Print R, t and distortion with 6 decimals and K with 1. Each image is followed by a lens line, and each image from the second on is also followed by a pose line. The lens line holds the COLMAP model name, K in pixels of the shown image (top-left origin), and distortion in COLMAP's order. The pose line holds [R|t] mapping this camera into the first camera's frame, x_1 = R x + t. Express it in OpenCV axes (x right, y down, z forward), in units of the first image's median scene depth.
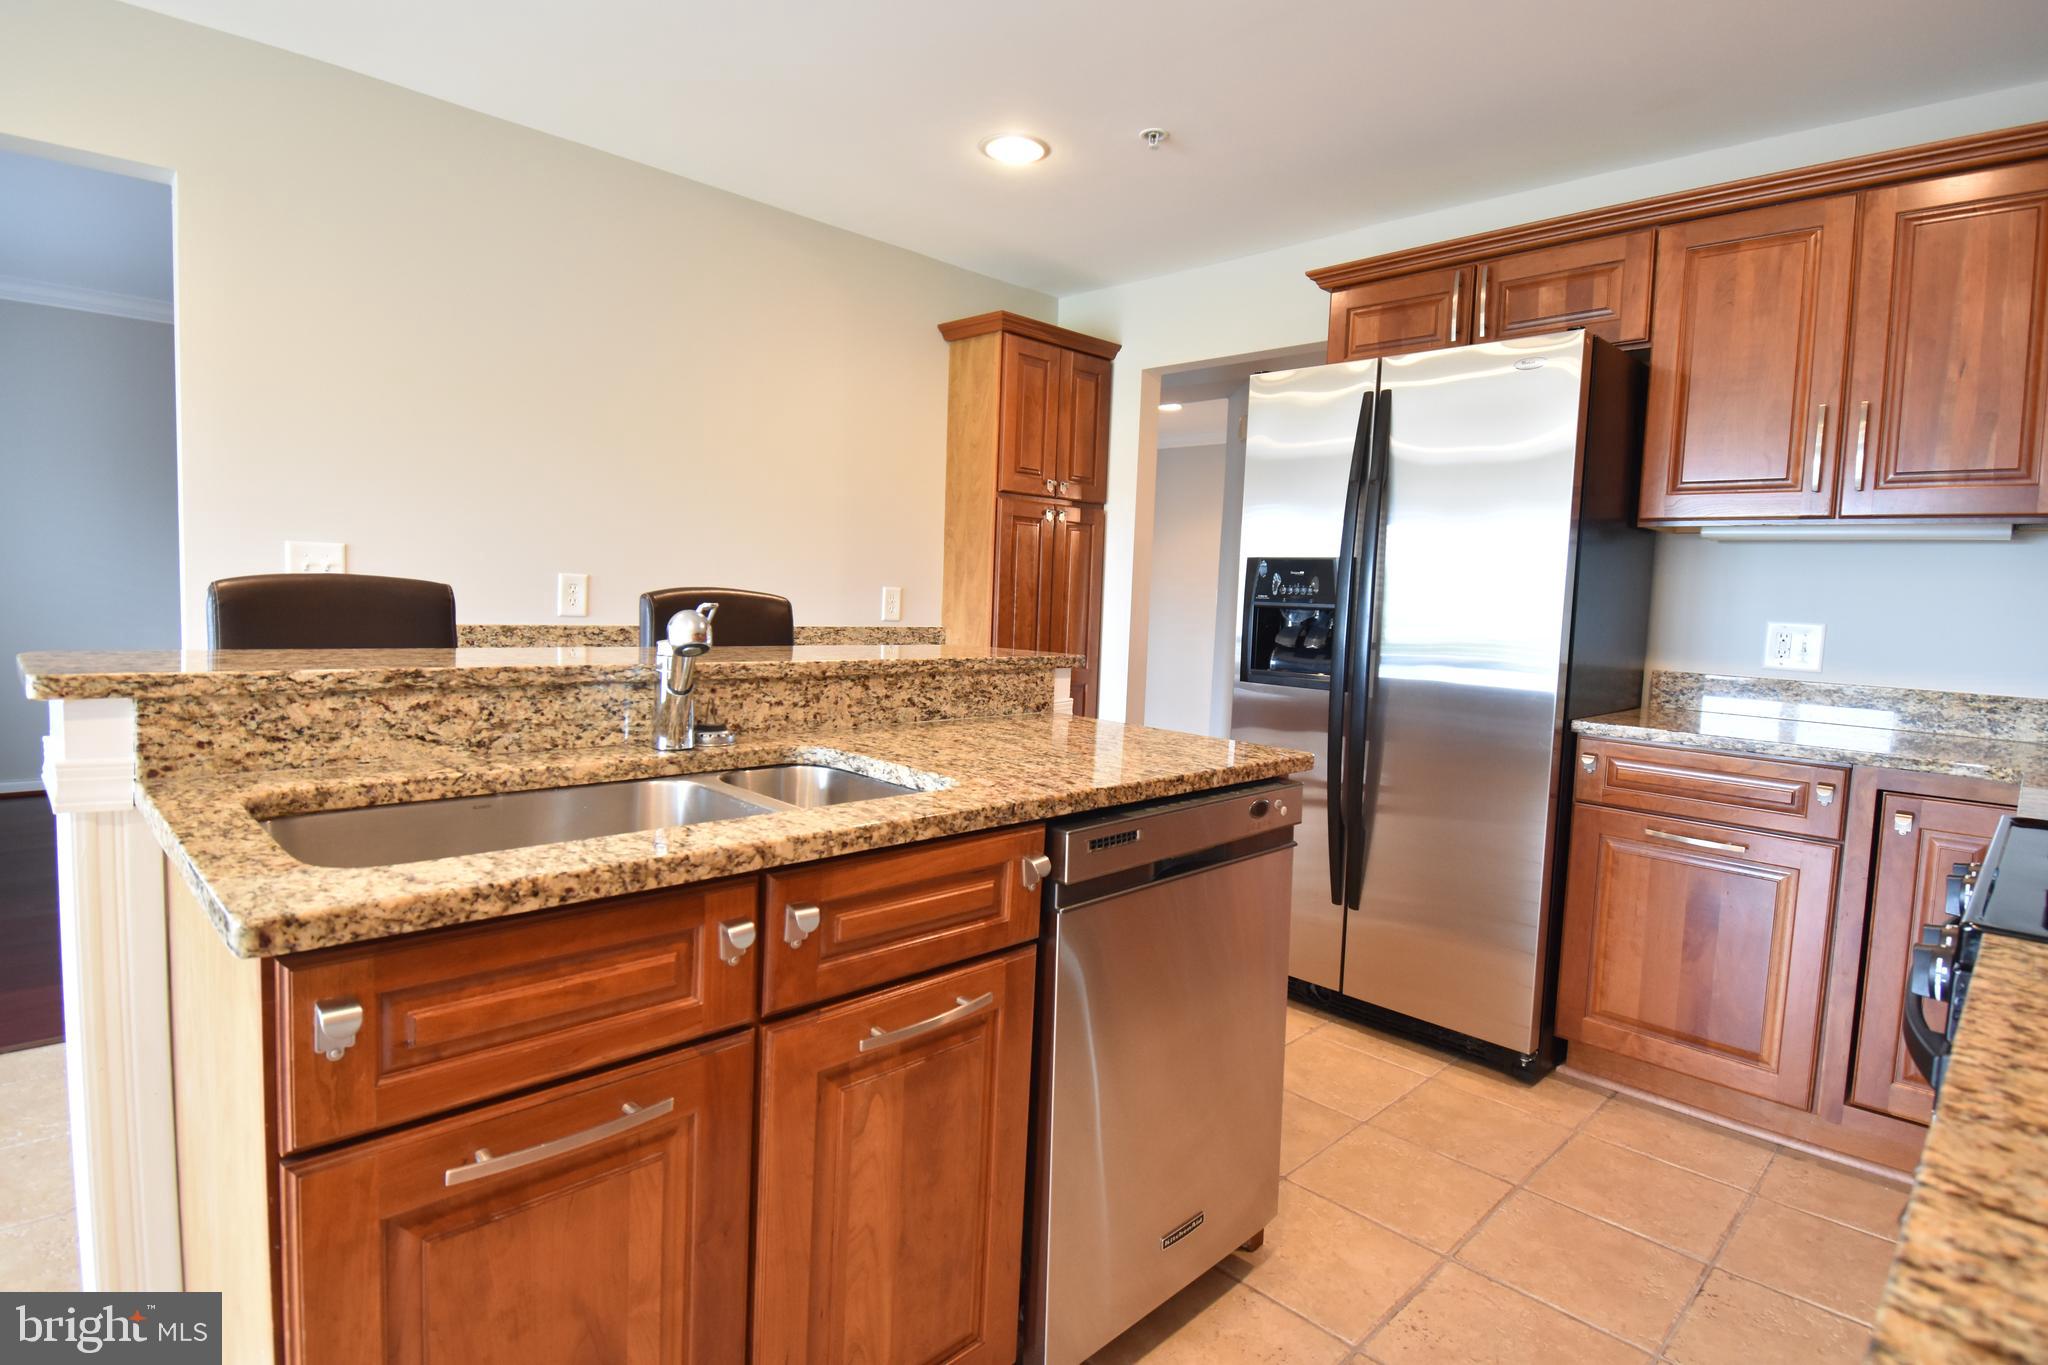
lens RADIAL K [[1041.6, 0, 1010.7], [0, 1041.6, 670.7], [0, 0, 1]] dist [0.001152, -0.018097]
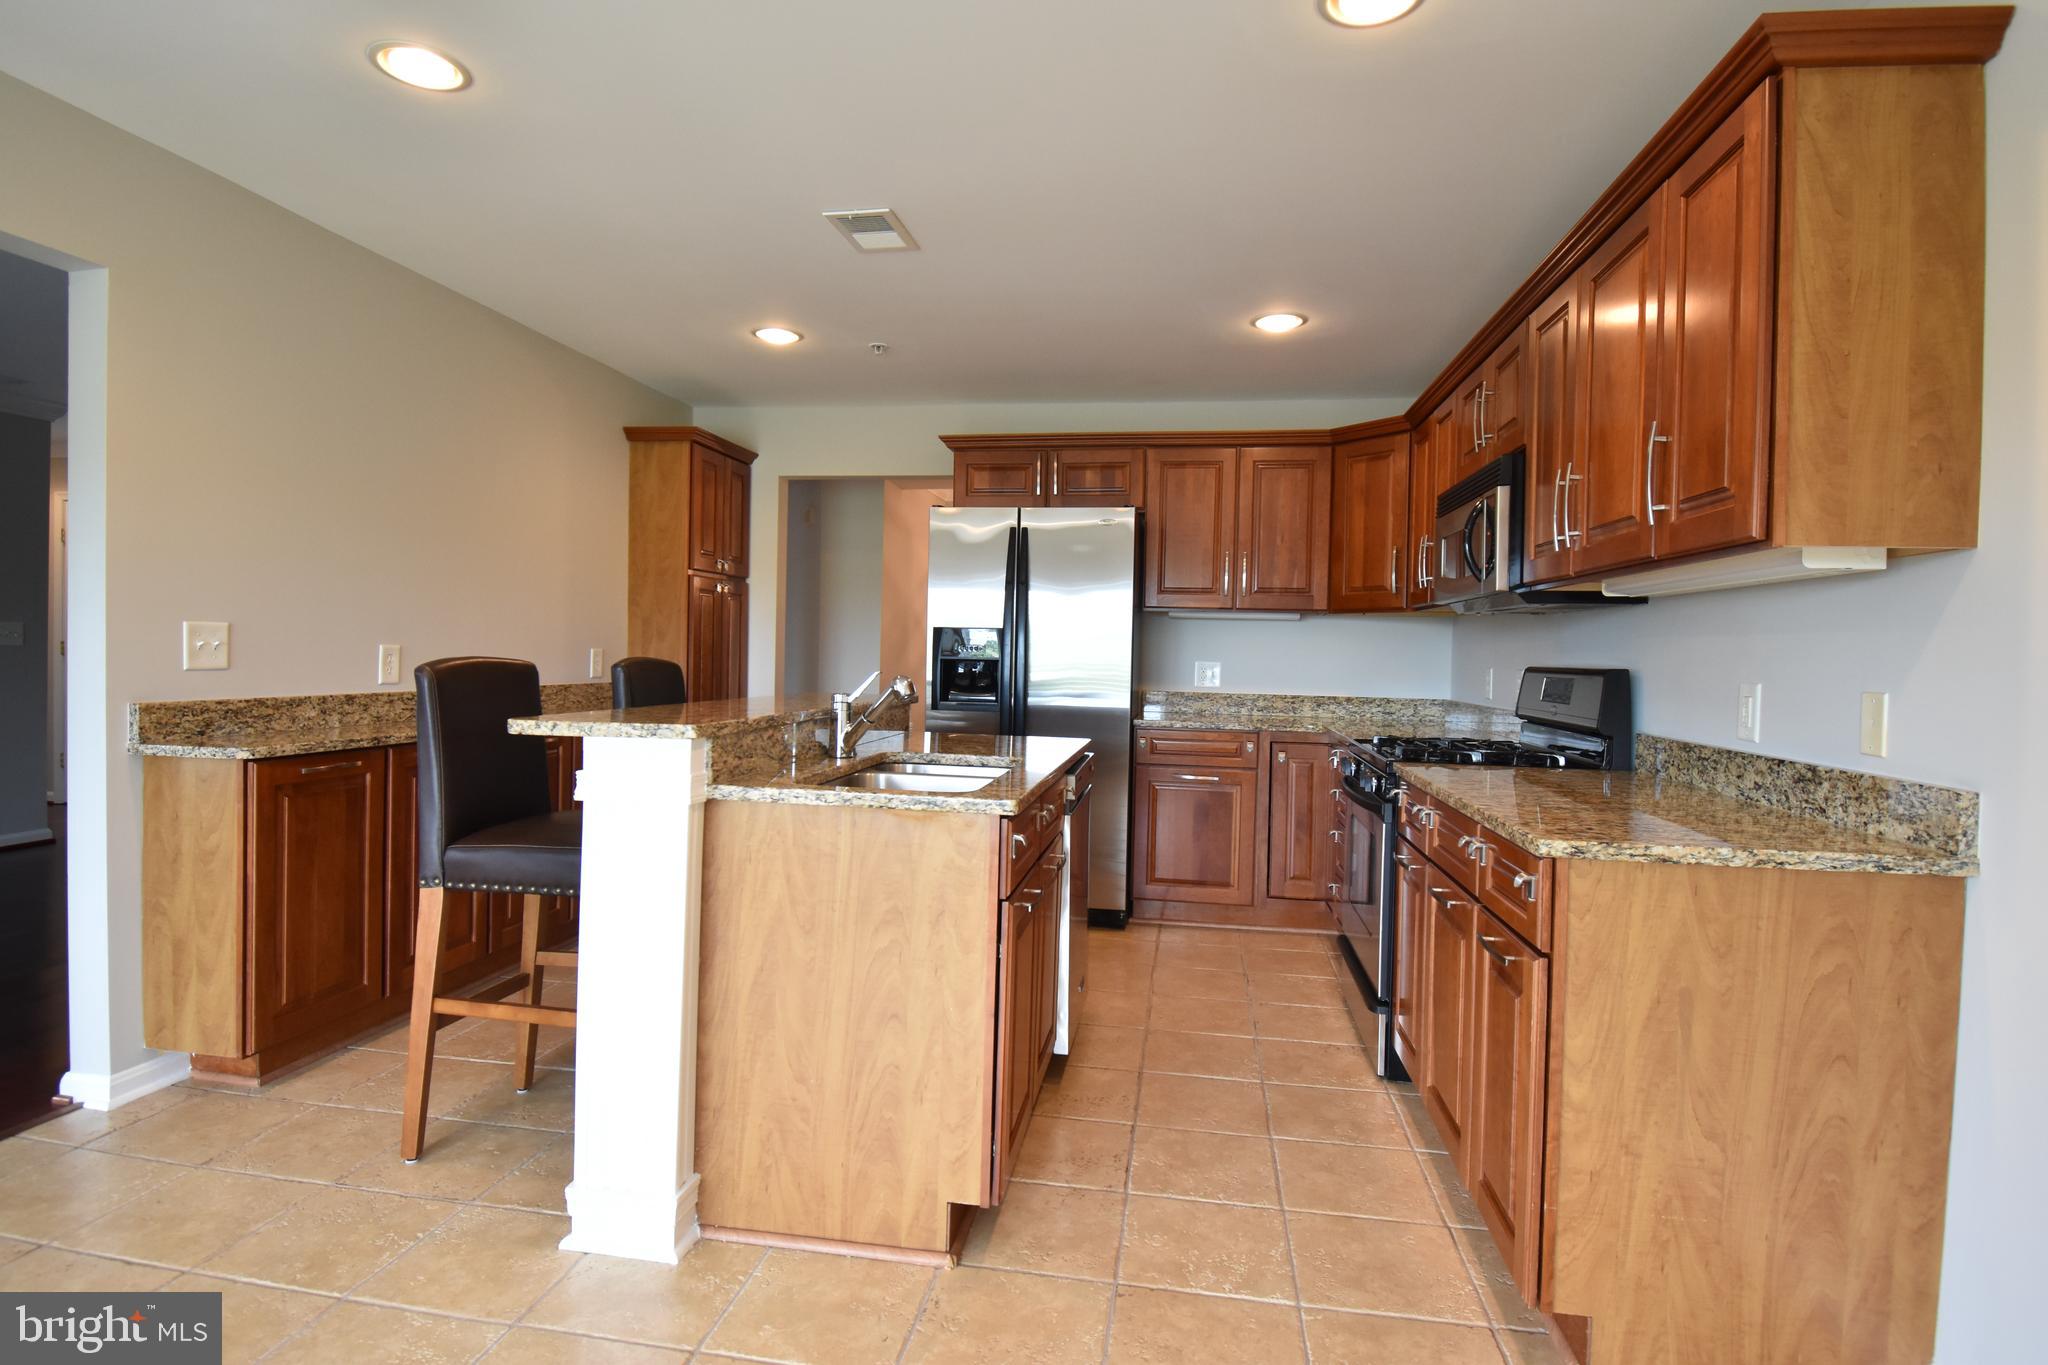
lens RADIAL K [[1058.6, 0, 1029.9], [0, 1058.6, 668.2], [0, 0, 1]] dist [0.012969, -0.017562]
pose [[0.801403, -0.029535, 0.597396, -0.609794], [0.053944, 0.998279, -0.023011, -0.007734], [-0.595688, 0.050667, 0.801617, -0.324090]]
